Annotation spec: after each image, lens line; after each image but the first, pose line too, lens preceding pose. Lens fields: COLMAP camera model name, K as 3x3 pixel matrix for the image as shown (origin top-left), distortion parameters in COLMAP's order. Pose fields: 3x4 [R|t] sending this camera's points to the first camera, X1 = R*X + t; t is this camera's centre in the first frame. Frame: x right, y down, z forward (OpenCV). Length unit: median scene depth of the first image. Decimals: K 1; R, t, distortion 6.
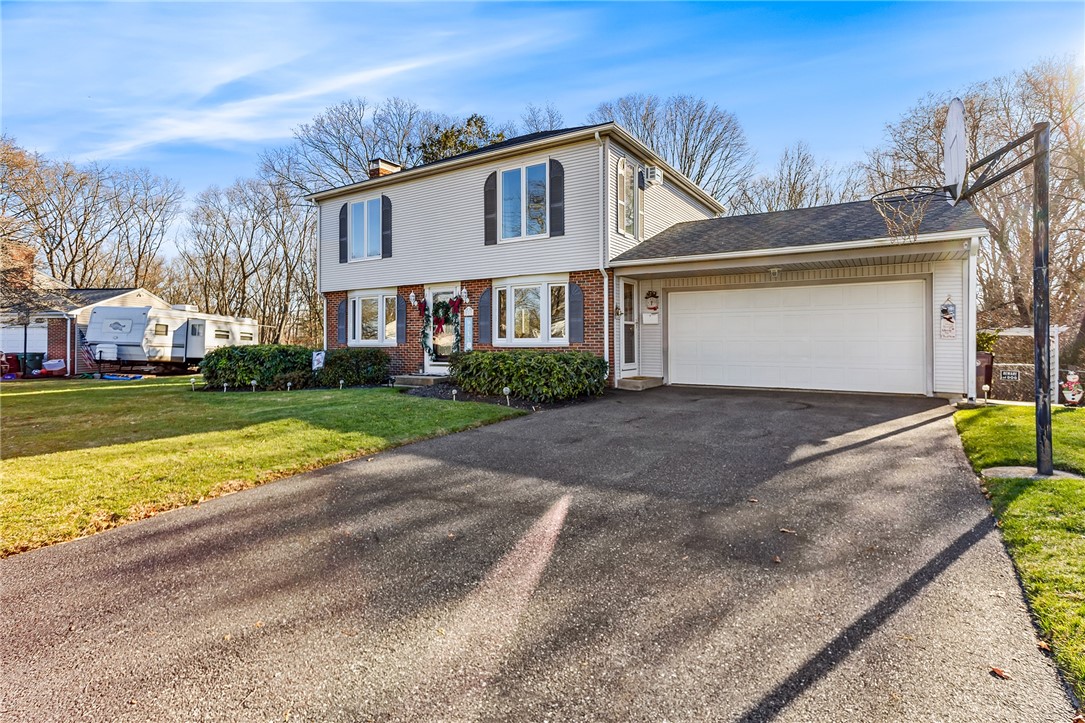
lens RADIAL K [[474.0, 0, 538.5], [0, 474.0, 340.8], [0, 0, 1]] dist [0.000687, 0.000182]
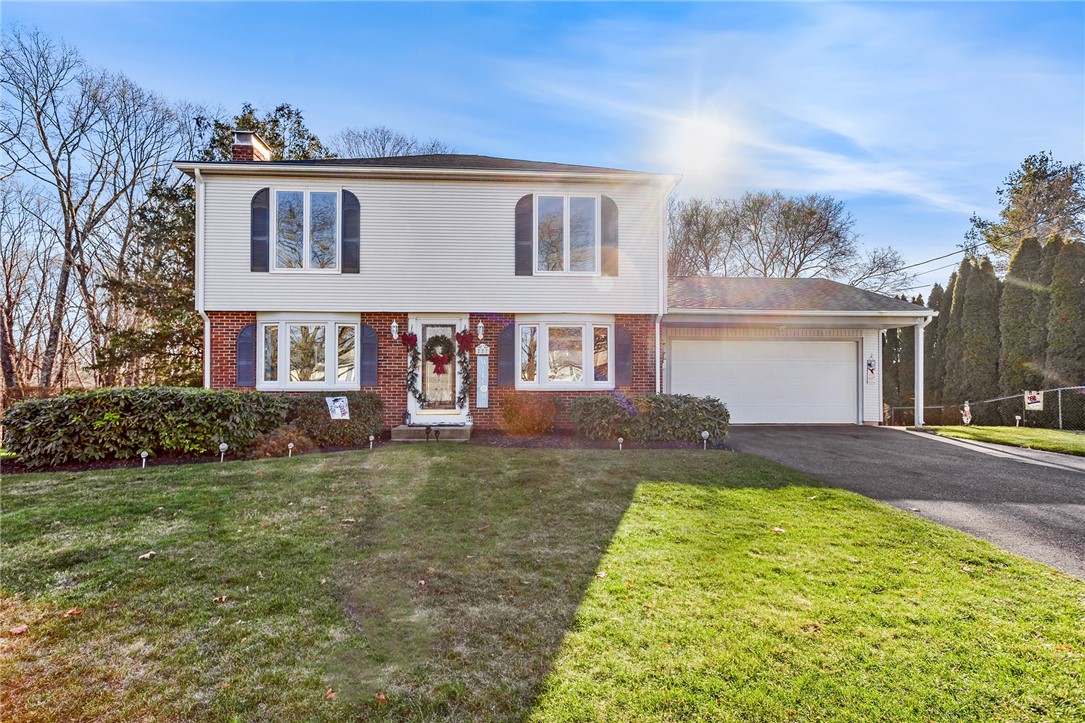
lens RADIAL K [[444.0, 0, 516.1], [0, 444.0, 382.4], [0, 0, 1]] dist [0.000505, -0.000022]
pose [[0.847176, 0.007840, 0.531255, -0.500536], [-0.004013, 0.999957, -0.008357, 0.003791], [-0.531298, 0.004948, 0.847171, 0.275976]]
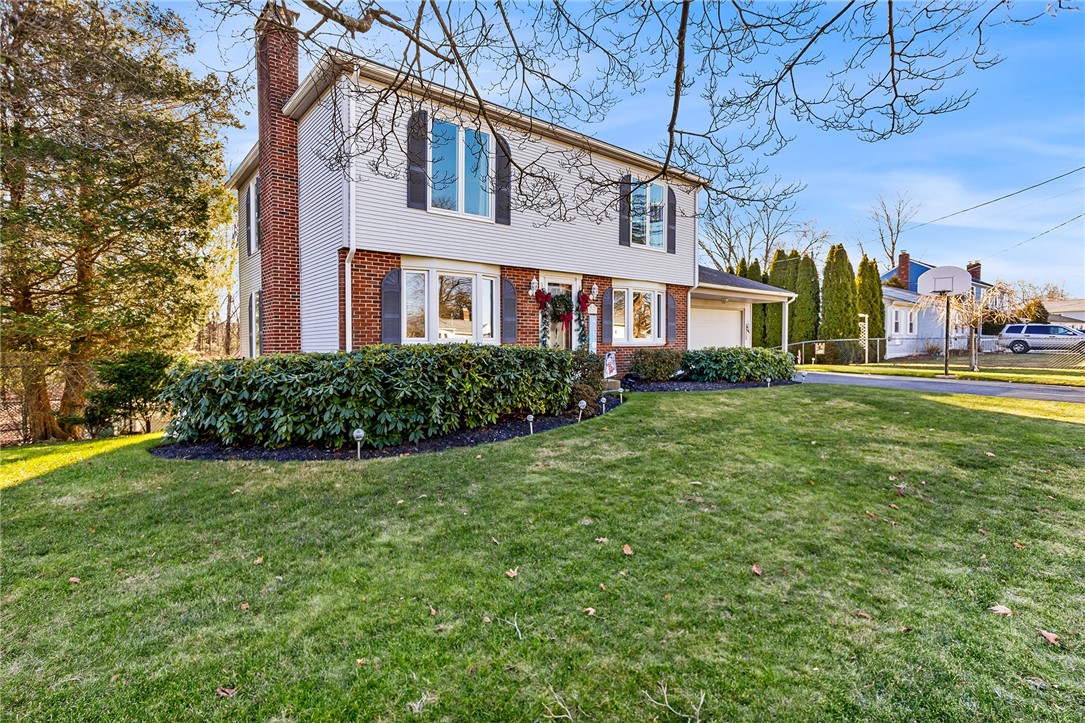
lens RADIAL K [[583.5, 0, 542.5], [0, 583.5, 361.5], [0, 0, 1]] dist [0.022453, 0.000463]
pose [[0.289423, -0.035994, 0.956524, -1.230491], [-0.001598, 0.999273, 0.038087, -0.001944], [-0.957200, -0.012552, 0.289156, 0.727543]]
